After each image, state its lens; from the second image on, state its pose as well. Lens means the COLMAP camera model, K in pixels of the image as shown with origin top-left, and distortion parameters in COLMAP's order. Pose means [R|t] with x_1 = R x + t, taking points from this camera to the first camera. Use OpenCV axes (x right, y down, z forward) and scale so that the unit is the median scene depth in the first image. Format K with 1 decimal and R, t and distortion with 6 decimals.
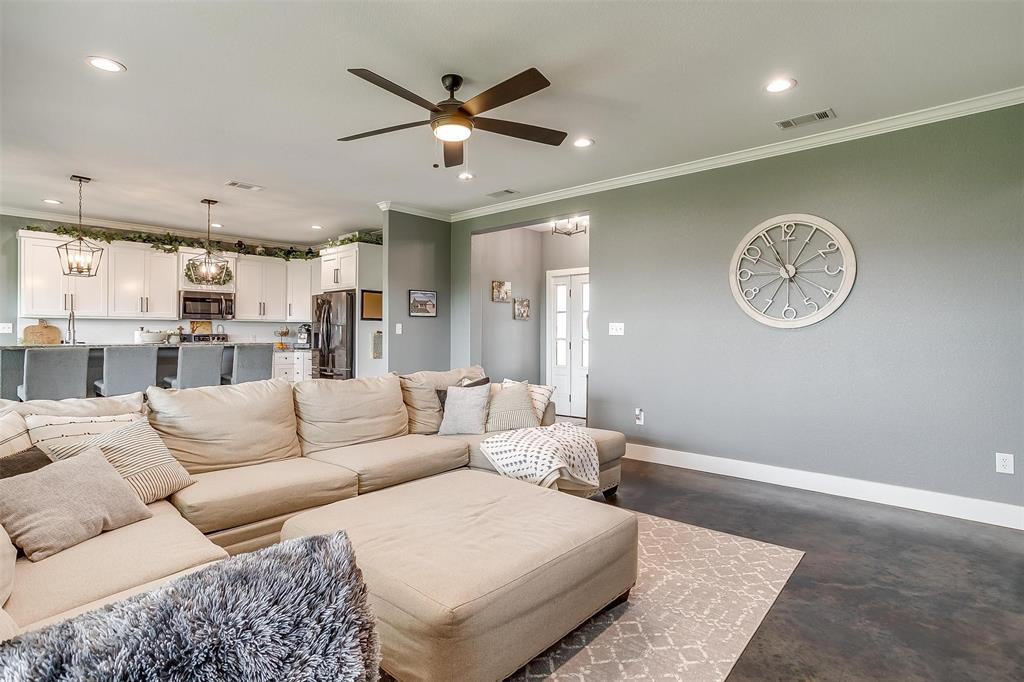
lens RADIAL K [[512.8, 0, 507.5], [0, 512.8, 336.1], [0, 0, 1]] dist [-0.042088, 0.029193]
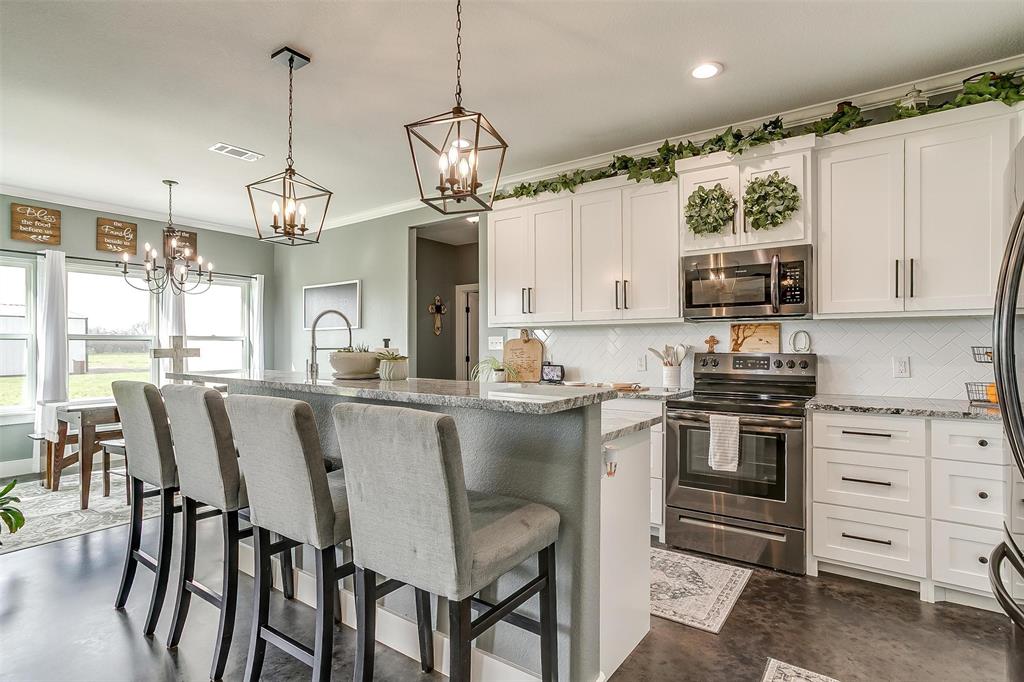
lens RADIAL K [[512.8, 0, 507.5], [0, 512.8, 336.1], [0, 0, 1]] dist [-0.042088, 0.029193]
pose [[0.102488, -0.014316, -0.994631, -0.216533], [-0.004693, 0.999878, -0.014875, -0.012645], [0.994723, 0.006193, 0.102409, 0.823887]]
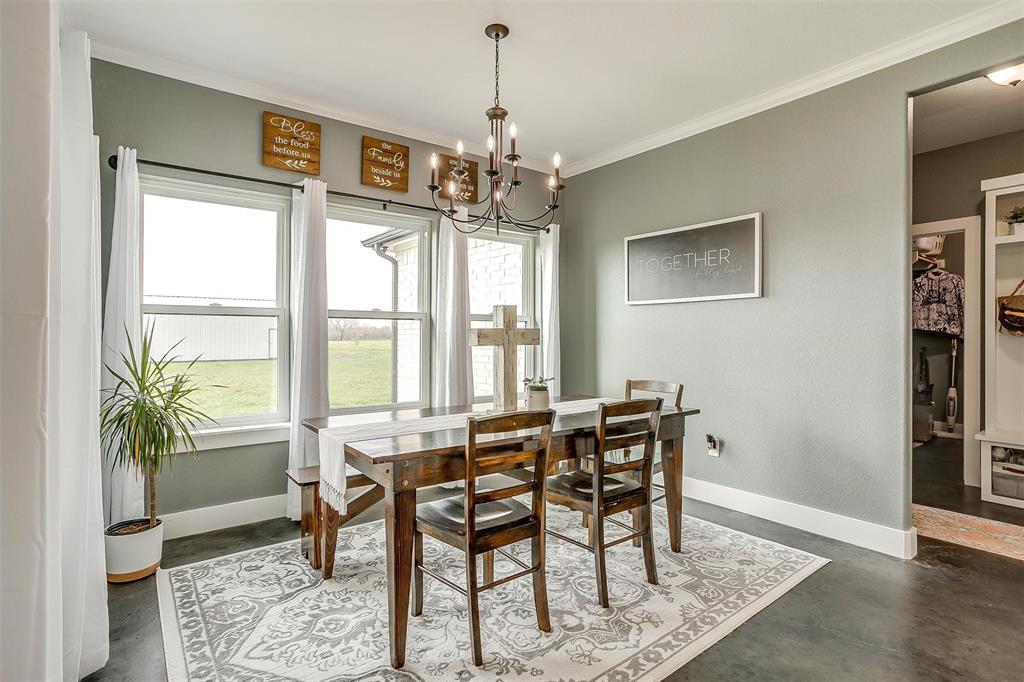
lens RADIAL K [[510.6, 0, 507.1], [0, 510.6, 334.6], [0, 0, 1]] dist [-0.047261, 0.031034]
pose [[-0.199128, -0.001868, -0.979972, -0.553978], [-0.008314, 0.999965, -0.000217, -0.001005], [0.979938, 0.008104, -0.199137, 0.540495]]
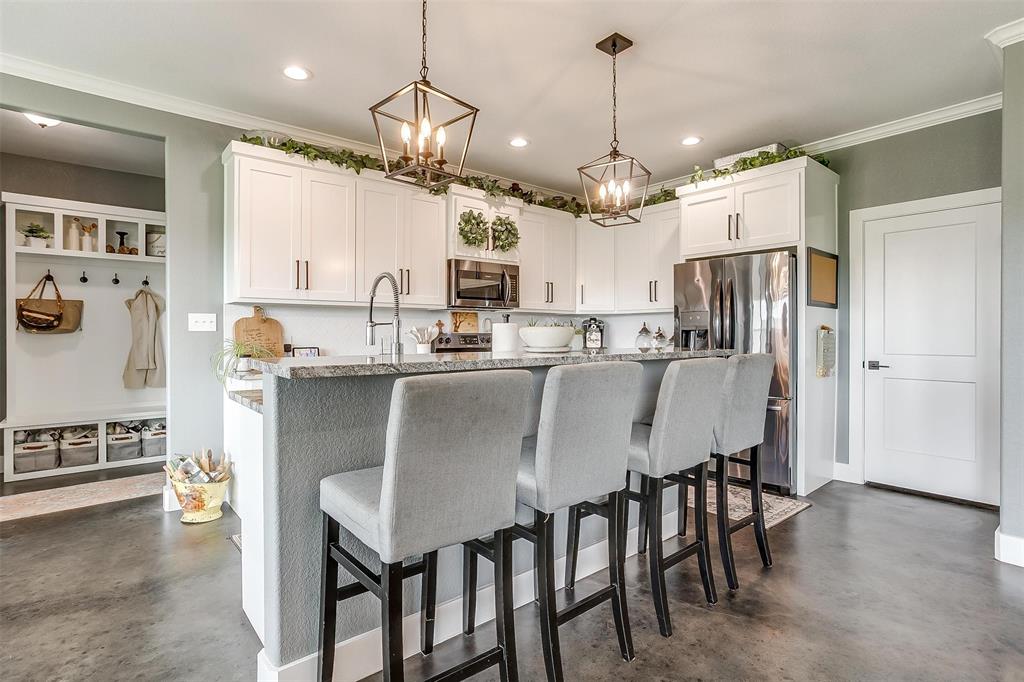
lens RADIAL K [[512.8, 0, 507.5], [0, 512.8, 336.1], [0, 0, 1]] dist [-0.042088, 0.029193]
pose [[0.988143, -0.001101, -0.153530, -0.505806], [0.000479, 0.999992, -0.004087, 0.002080], [0.153533, 0.003965, 0.988136, 0.435715]]
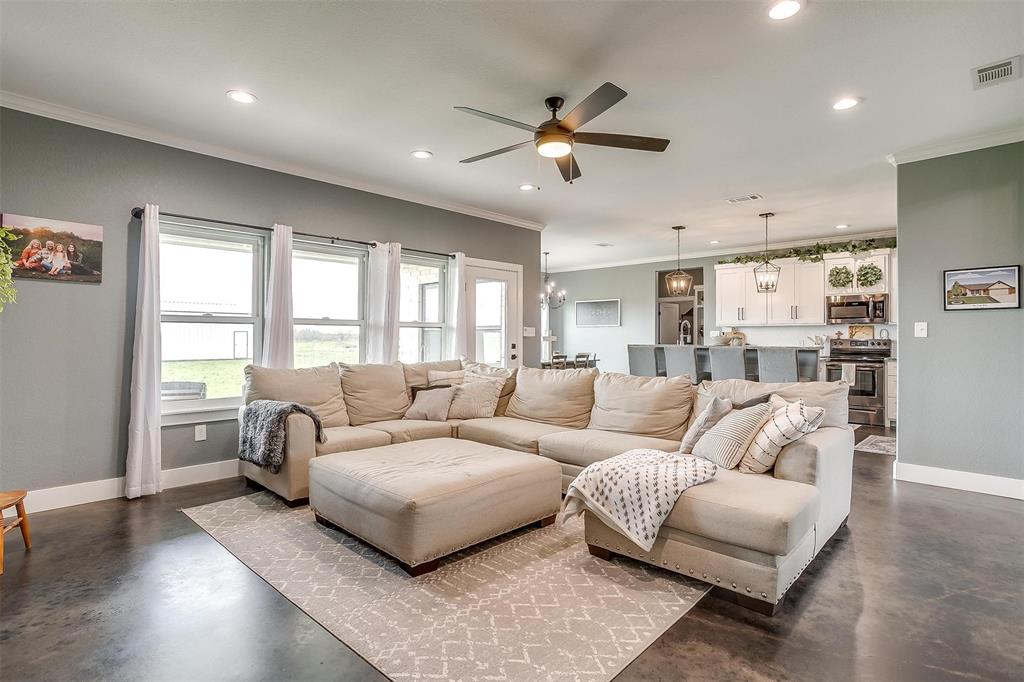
lens RADIAL K [[515.8, 0, 501.7], [0, 515.8, 331.1], [0, 0, 1]] dist [-0.045353, 0.042060]
pose [[-0.038551, -0.016107, -0.999127, 0.425873], [-0.011923, 0.999806, -0.015658, 0.004194], [0.999185, 0.011309, -0.038736, 0.394566]]
